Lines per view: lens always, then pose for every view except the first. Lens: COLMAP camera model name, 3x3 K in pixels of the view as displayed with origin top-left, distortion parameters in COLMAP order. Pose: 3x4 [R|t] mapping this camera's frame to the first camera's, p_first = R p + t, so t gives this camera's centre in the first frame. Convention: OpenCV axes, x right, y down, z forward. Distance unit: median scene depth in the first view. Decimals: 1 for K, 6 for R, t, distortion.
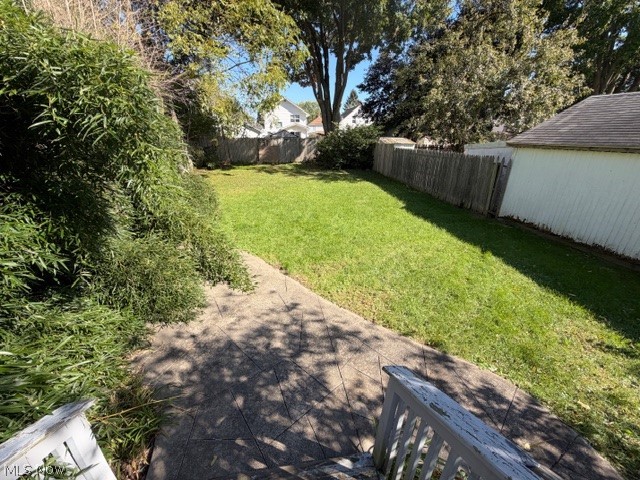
lens RADIAL K [[256.0, 0, 318.1], [0, 256.0, 235.9], [0, 0, 1]] dist [0.000235, 0.000629]
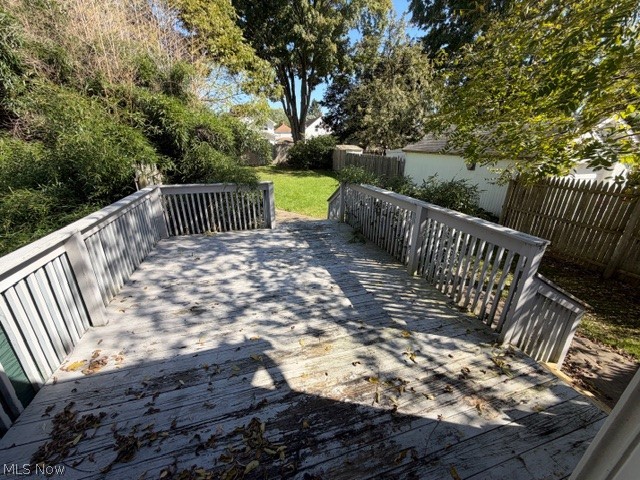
lens RADIAL K [[253.0, 0, 320.0], [0, 253.0, 240.0], [0, 0, 1]] dist [-0.001833, -0.000094]
pose [[0.990076, -0.044028, 0.133455, -0.038270], [0.044271, 0.999019, 0.001147, 0.094591], [-0.133374, 0.004772, 0.991054, -0.265922]]
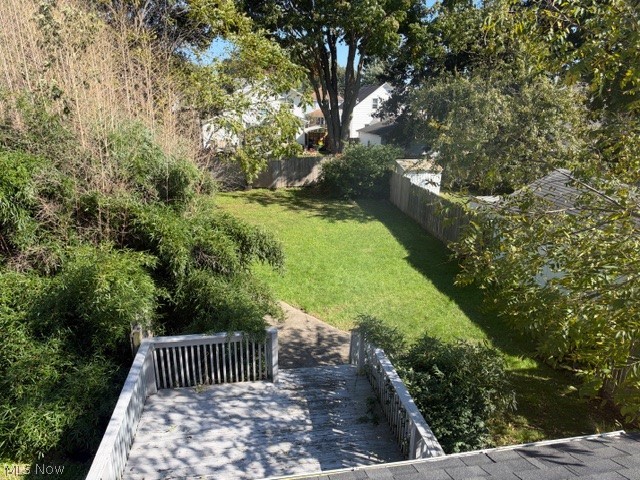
lens RADIAL K [[461.5, 0, 320.6], [0, 461.5, 229.9], [0, 0, 1]] dist [0.091103, -0.174704]
pose [[0.999878, 0.013410, 0.007970, -0.015151], [-0.012555, 0.995001, -0.099076, -0.015696], [-0.009259, 0.098964, 0.995048, -0.417941]]
